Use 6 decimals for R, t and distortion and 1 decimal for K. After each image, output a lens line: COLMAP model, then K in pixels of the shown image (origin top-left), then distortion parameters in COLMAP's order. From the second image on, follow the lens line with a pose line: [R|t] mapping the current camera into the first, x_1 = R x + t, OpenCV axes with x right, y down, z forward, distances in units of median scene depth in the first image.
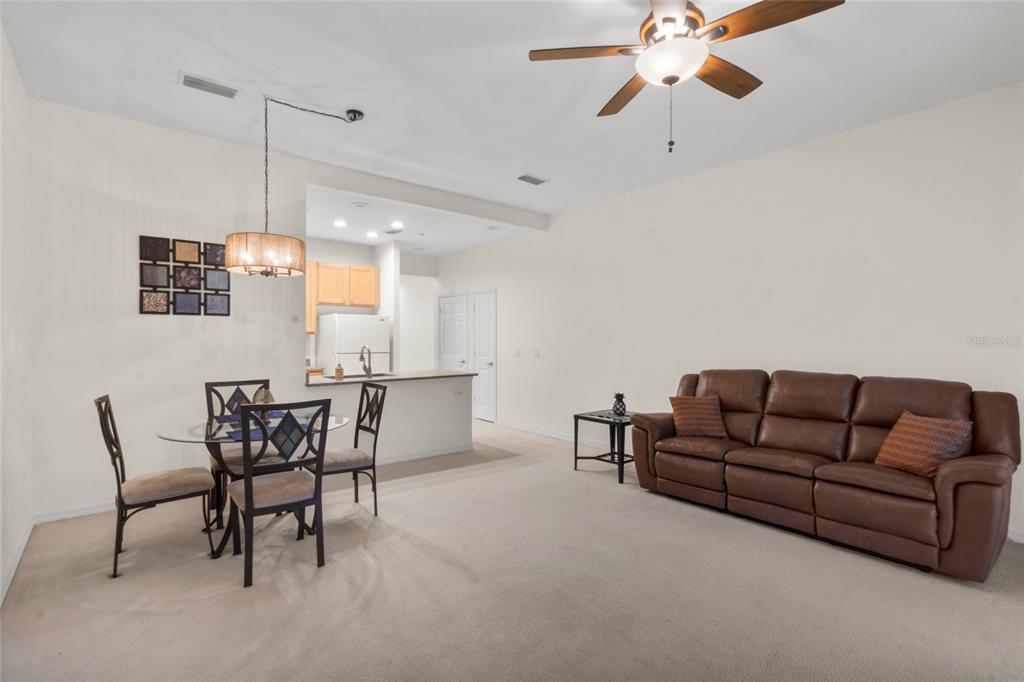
lens RADIAL K [[477.3, 0, 514.5], [0, 477.3, 340.4], [0, 0, 1]] dist [0.011239, -0.001836]
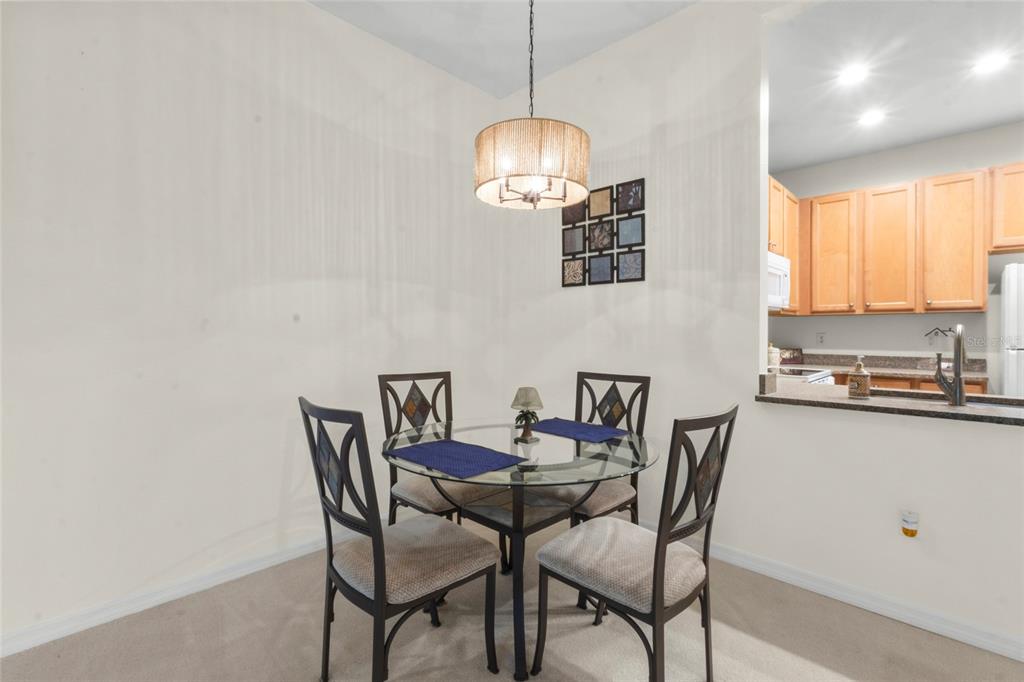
lens RADIAL K [[477.3, 0, 509.9], [0, 477.3, 334.9], [0, 0, 1]] dist [0.011239, -0.001836]
pose [[0.115893, 0.005552, -0.993246, 0.070997], [-0.007815, 0.999959, 0.004678, 0.026730], [0.993231, 0.007220, 0.115932, 0.757089]]
